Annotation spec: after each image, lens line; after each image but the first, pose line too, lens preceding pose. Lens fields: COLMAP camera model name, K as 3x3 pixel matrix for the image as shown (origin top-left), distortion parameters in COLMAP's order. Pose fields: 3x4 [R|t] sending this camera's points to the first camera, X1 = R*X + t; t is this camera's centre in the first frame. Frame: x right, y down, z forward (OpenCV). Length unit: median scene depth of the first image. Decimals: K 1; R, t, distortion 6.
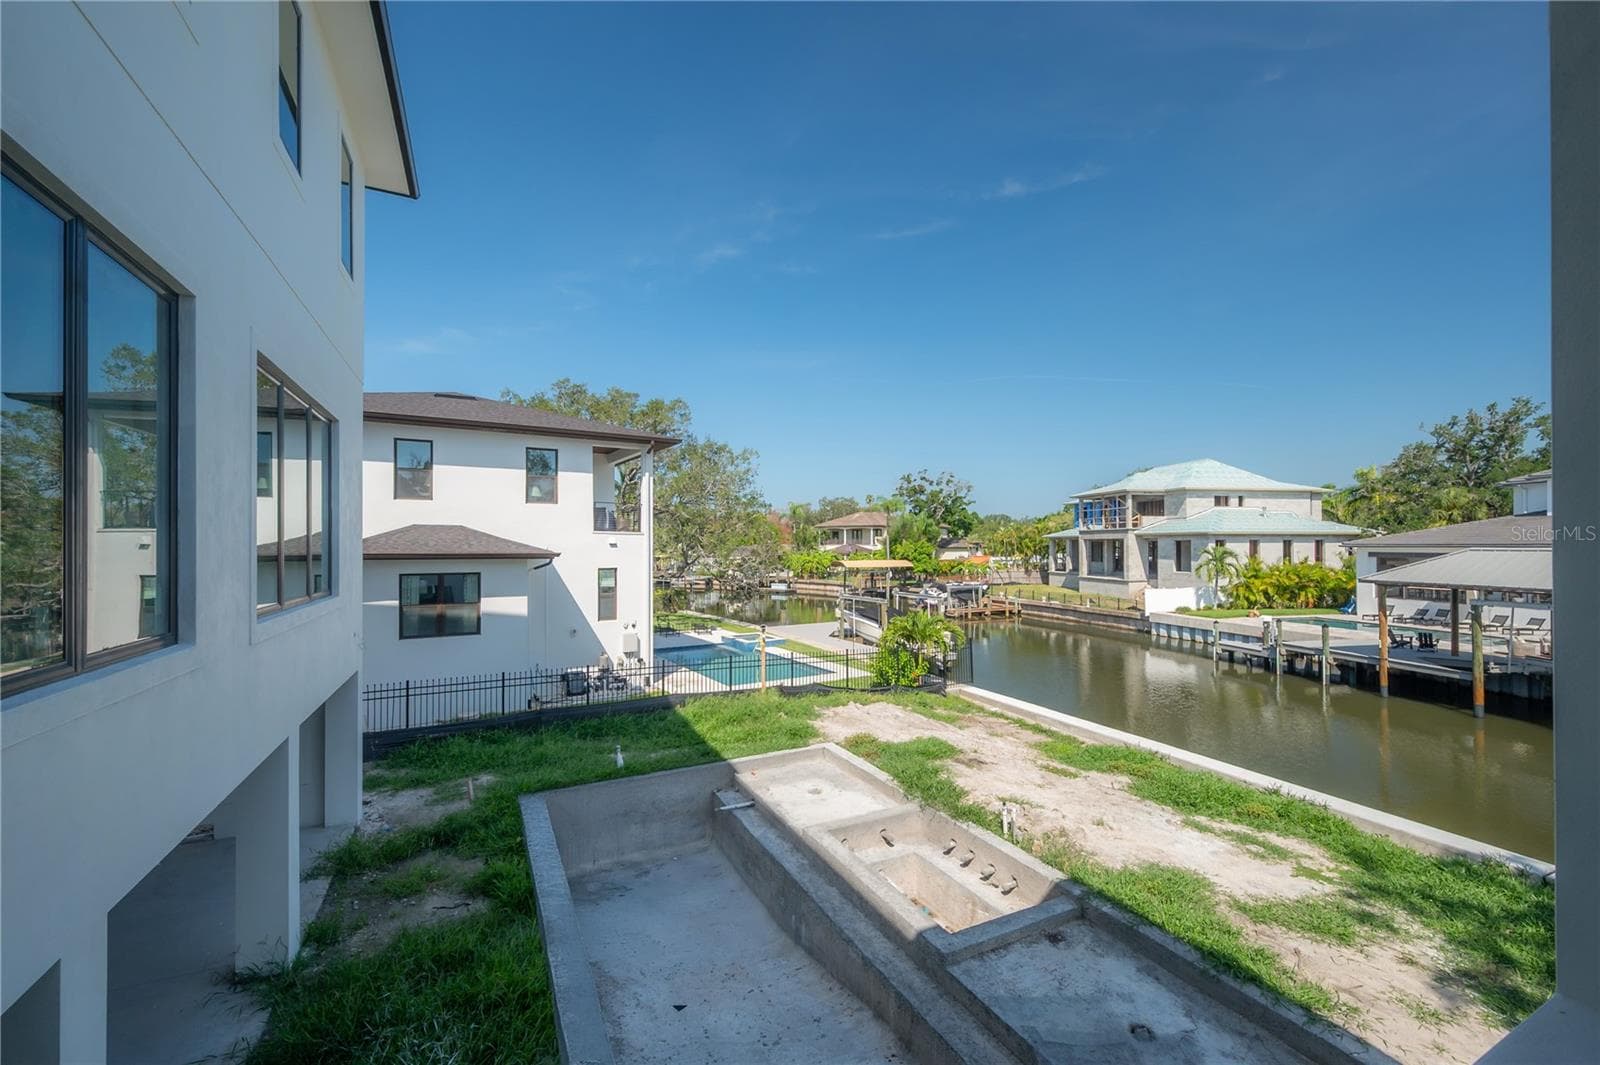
lens RADIAL K [[652.1, 0, 800.0], [0, 652.1, 532.5], [0, 0, 1]] dist [-0.001111, -0.000184]
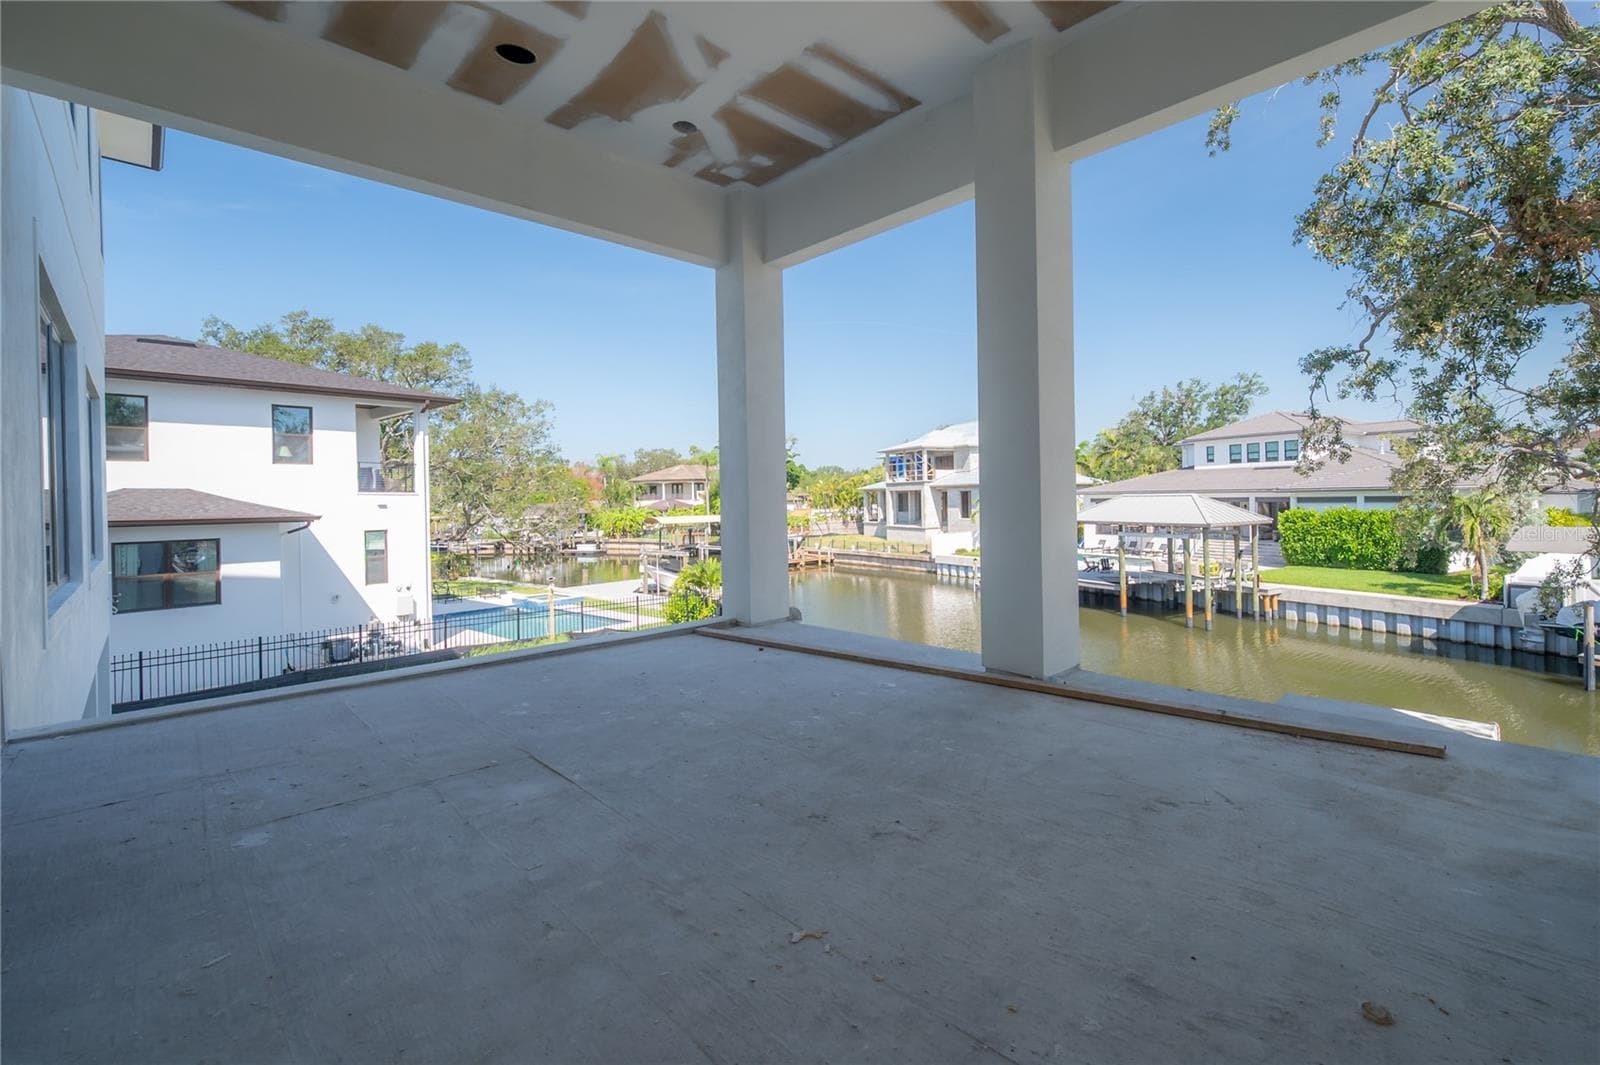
lens RADIAL K [[513.6, 0, 771.6], [0, 513.6, 496.8], [0, 0, 1]] dist [-0.001542, -0.000070]
pose [[0.935375, -0.014972, 0.353341, -0.044844], [0.011248, 0.999857, 0.012591, 0.006498], [-0.353479, -0.007803, 0.935410, 0.255759]]
